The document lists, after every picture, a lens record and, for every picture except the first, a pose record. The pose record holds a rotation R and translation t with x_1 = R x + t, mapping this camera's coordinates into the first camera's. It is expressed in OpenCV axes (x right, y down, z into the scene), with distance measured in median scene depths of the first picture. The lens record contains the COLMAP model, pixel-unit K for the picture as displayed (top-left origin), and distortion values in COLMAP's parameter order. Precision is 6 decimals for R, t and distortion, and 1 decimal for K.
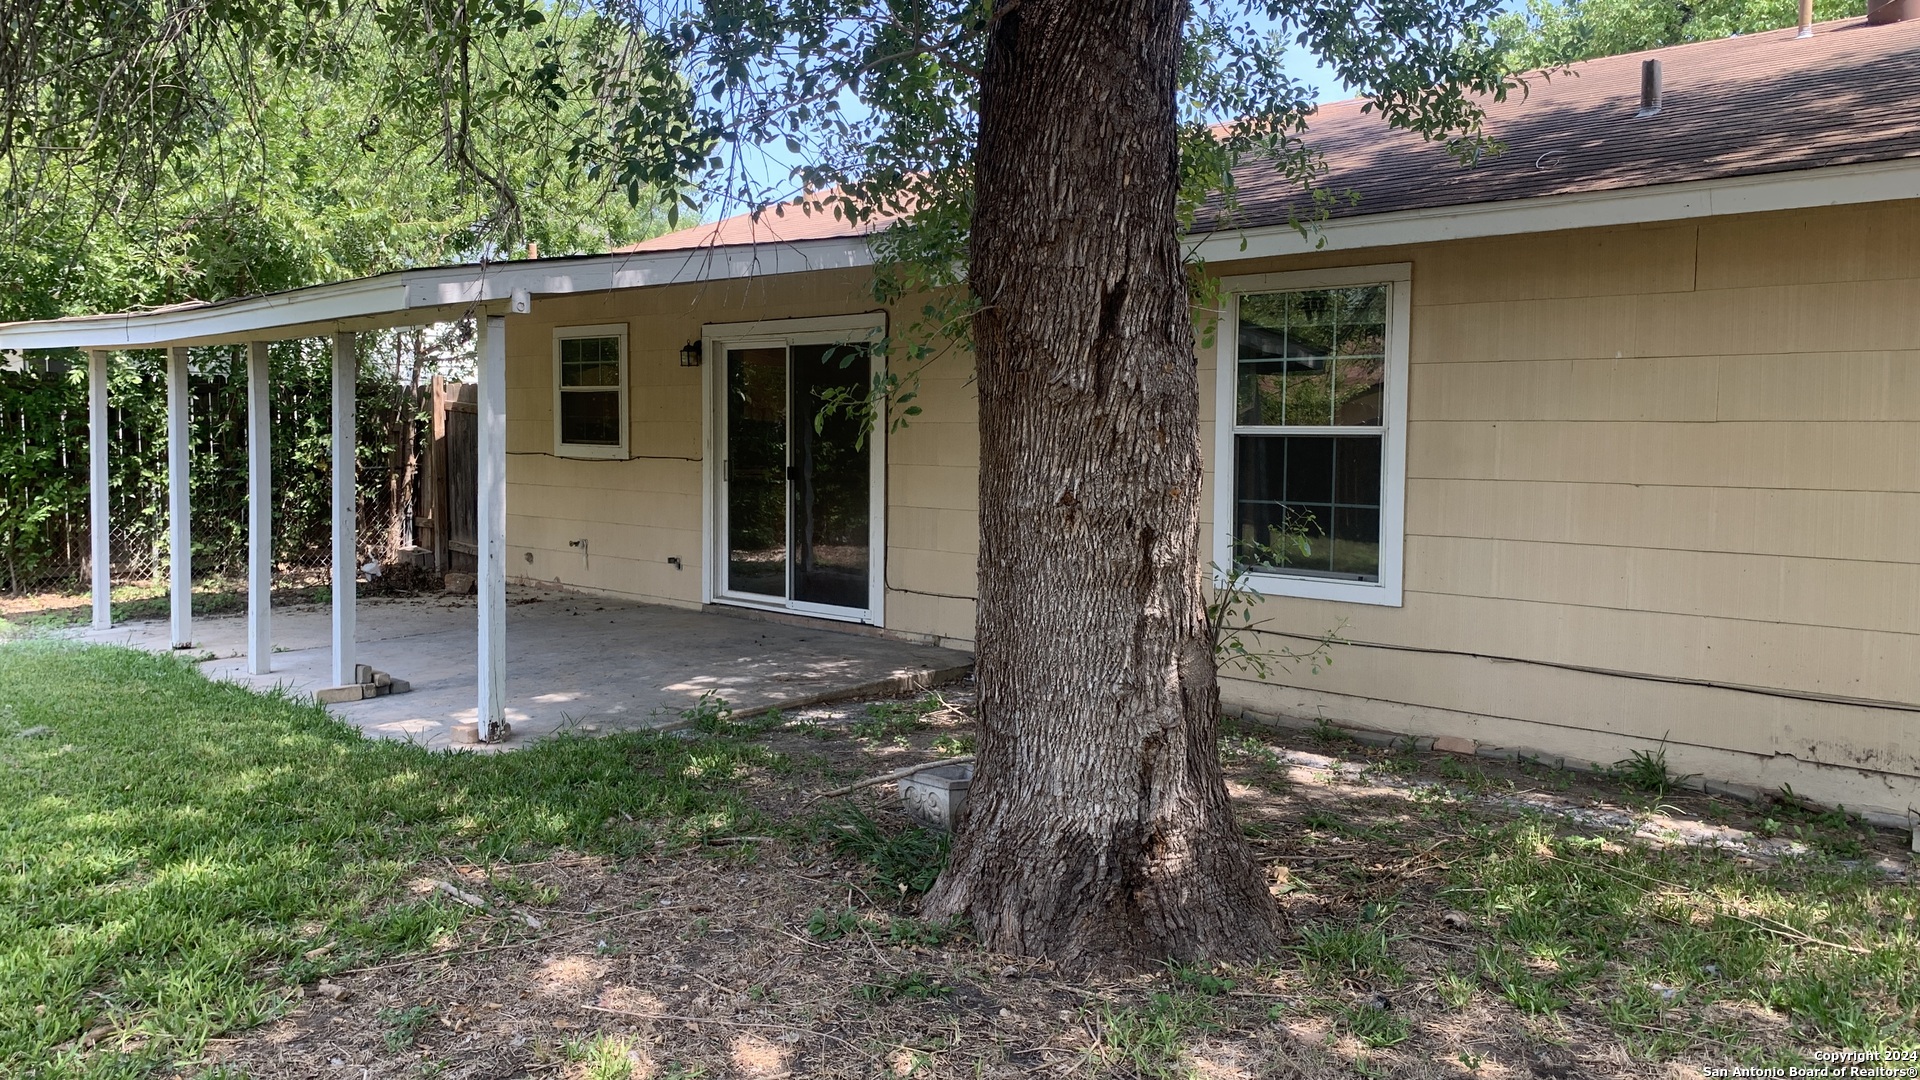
lens RADIAL K [[1479.6, 0, 955.6], [0, 1479.6, 536.9], [0, 0, 1]] dist [0.053049, -0.074646]
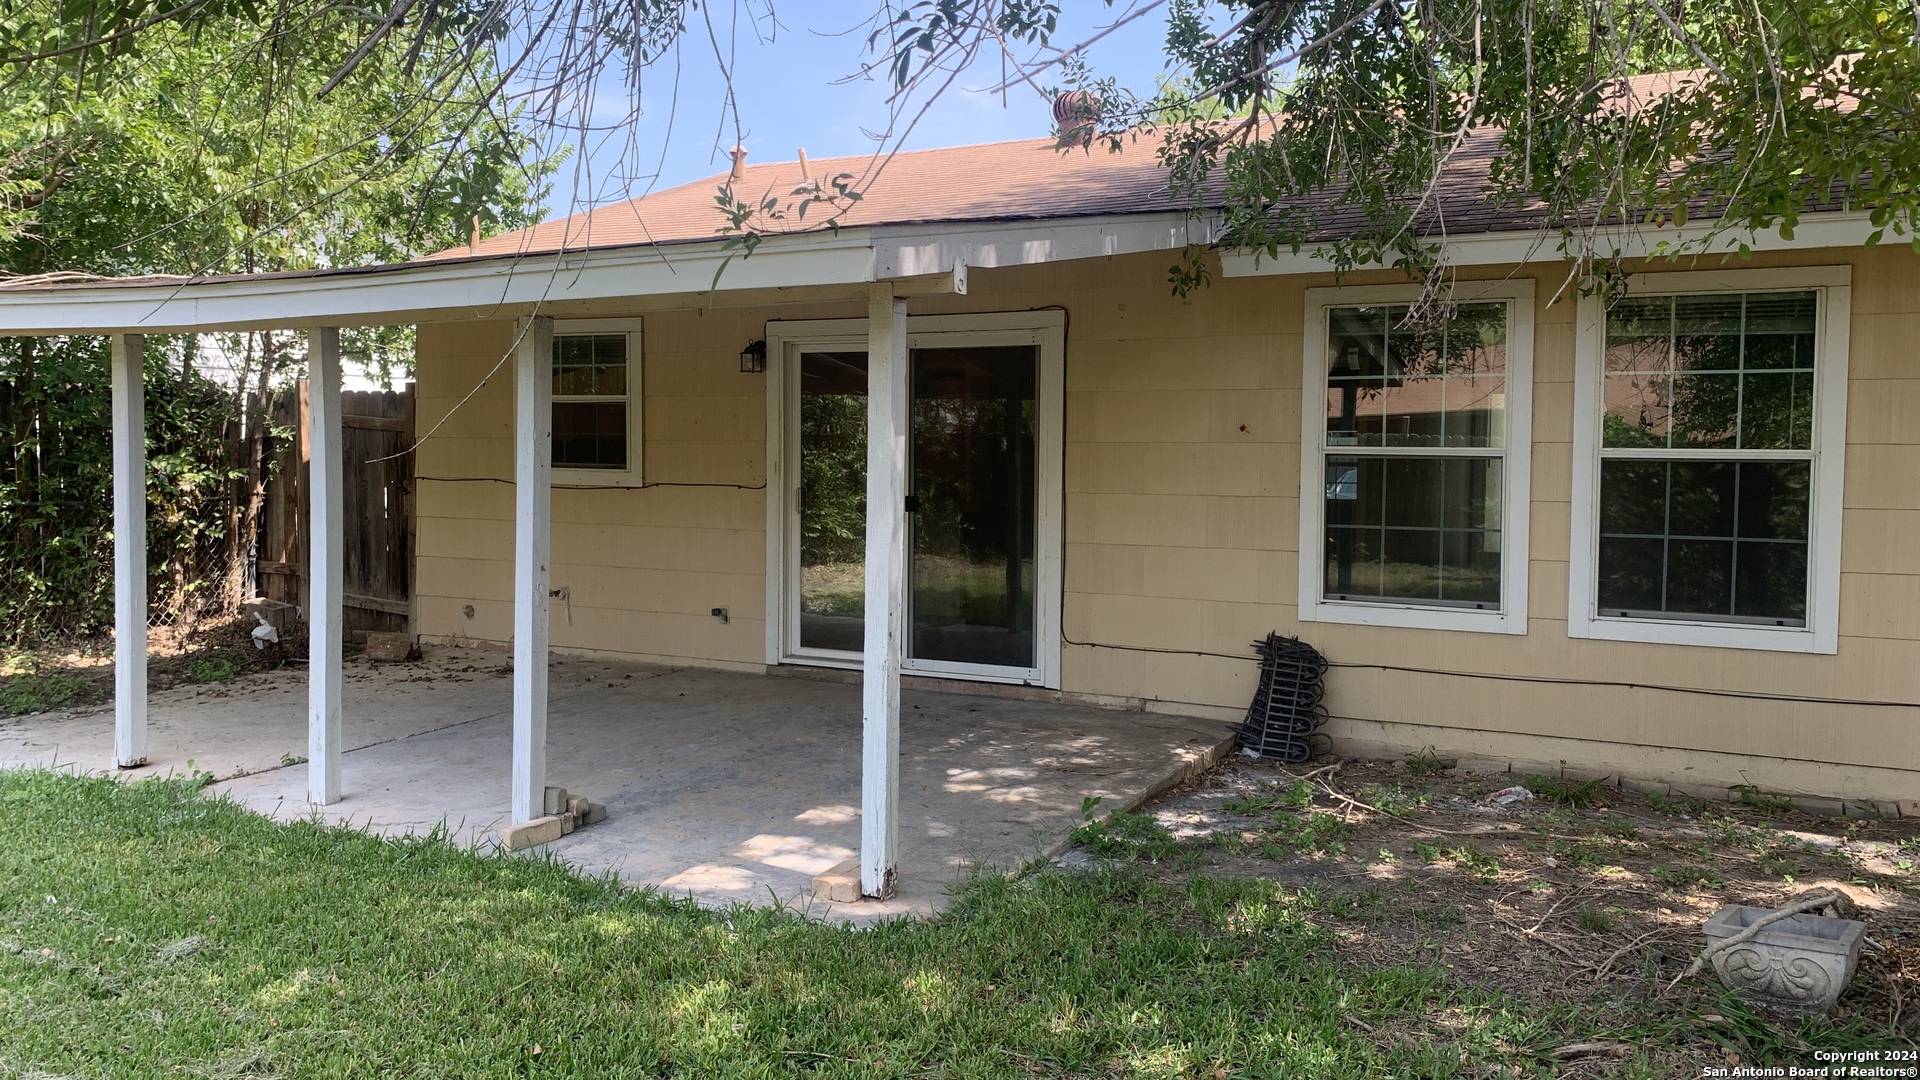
lens RADIAL K [[1479.6, 0, 963.1], [0, 1479.6, 537.8], [0, 0, 1]] dist [0.053049, -0.074646]
pose [[0.961511, -0.017771, 0.274192, -0.290675], [0.019961, 0.999787, -0.005195, -0.018370], [-0.274042, 0.010469, 0.961661, 0.192207]]
